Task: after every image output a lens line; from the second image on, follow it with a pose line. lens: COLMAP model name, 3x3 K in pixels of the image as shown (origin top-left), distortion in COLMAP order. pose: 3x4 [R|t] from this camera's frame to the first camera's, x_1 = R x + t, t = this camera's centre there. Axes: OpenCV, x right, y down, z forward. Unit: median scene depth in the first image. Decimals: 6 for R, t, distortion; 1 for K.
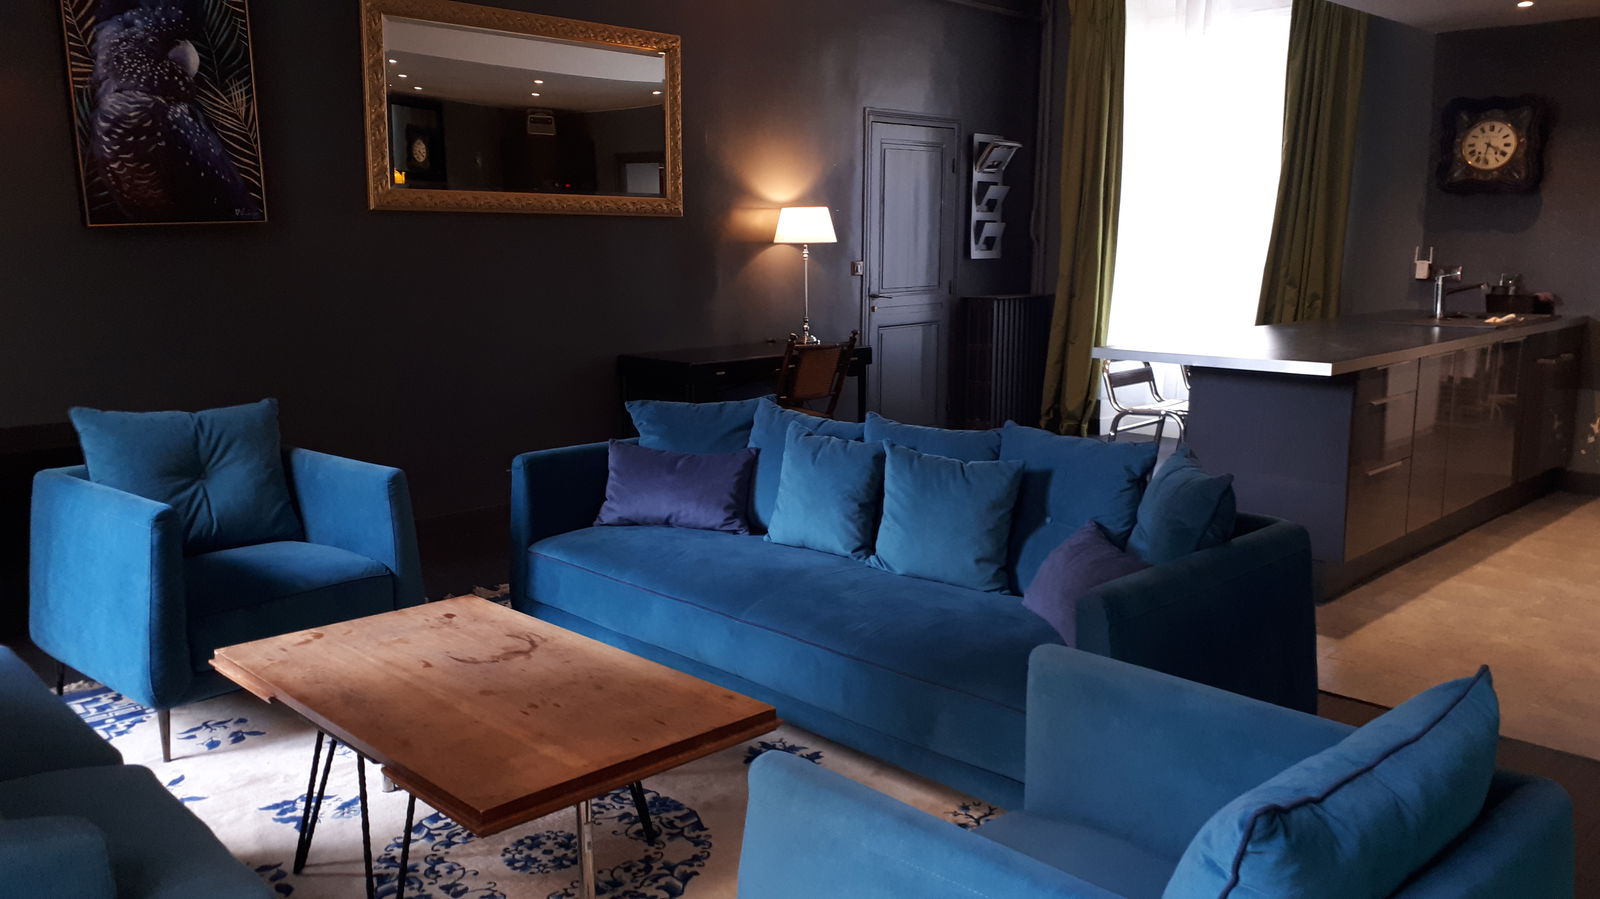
lens RADIAL K [[1255.8, 0, 792.8], [0, 1255.8, 447.6], [0, 0, 1]] dist [0.026285, -0.000037]
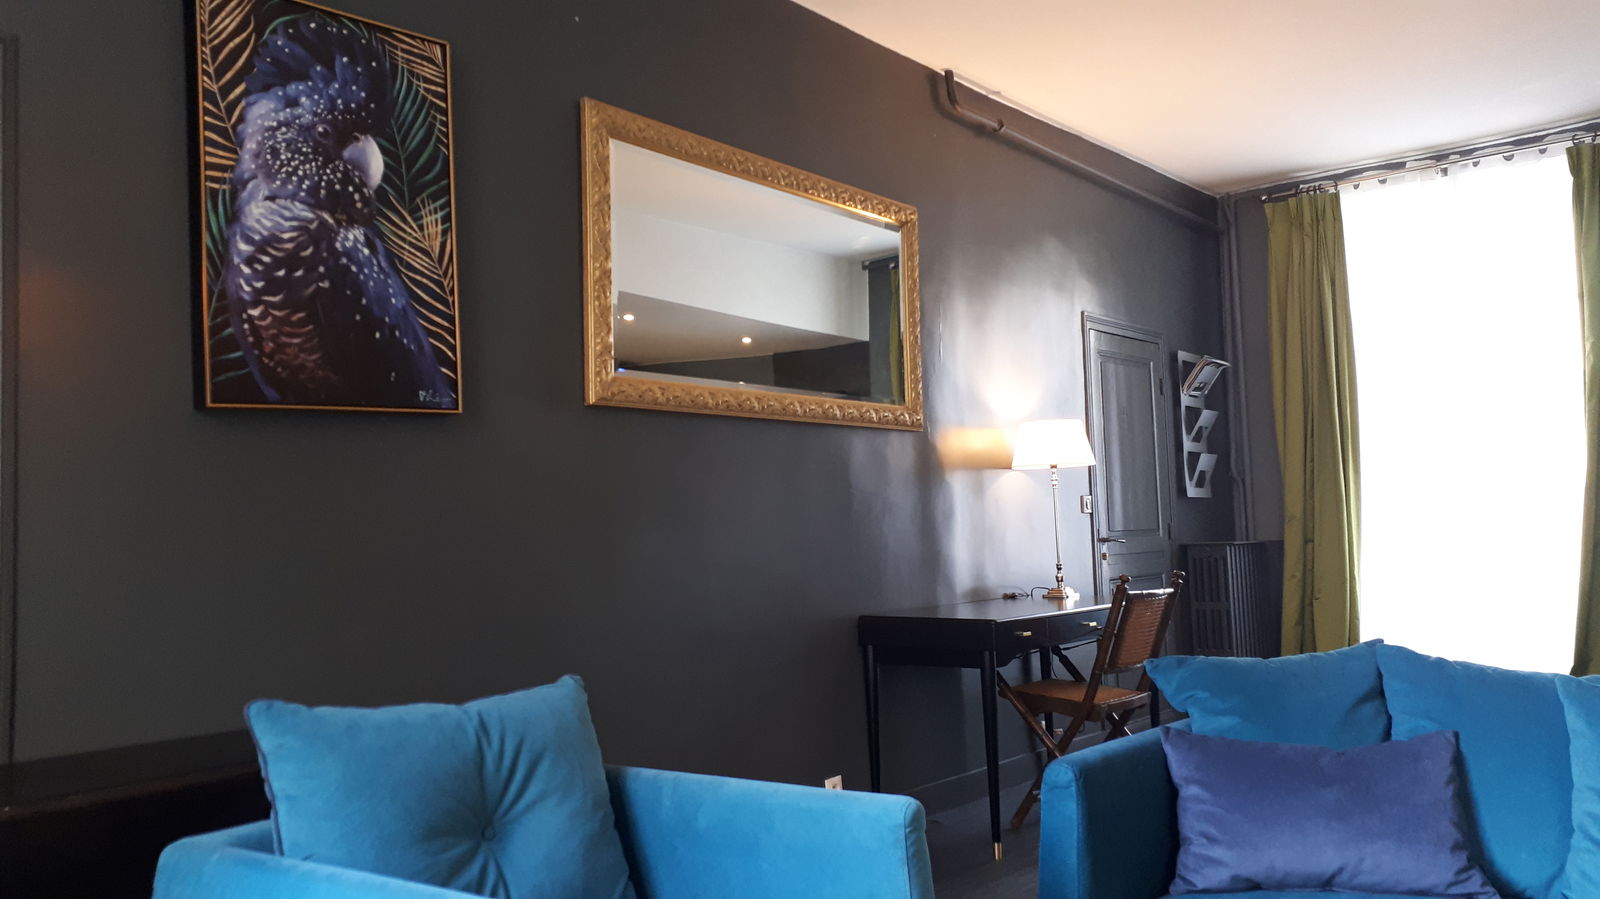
lens RADIAL K [[1255.8, 0, 805.4], [0, 1255.8, 460.4], [0, 0, 1]] dist [0.026285, -0.000037]
pose [[0.997309, -0.026617, 0.068316, -0.308974], [0.041103, 0.974557, -0.220339, -0.004898], [-0.060713, 0.222554, 0.973028, 0.396688]]
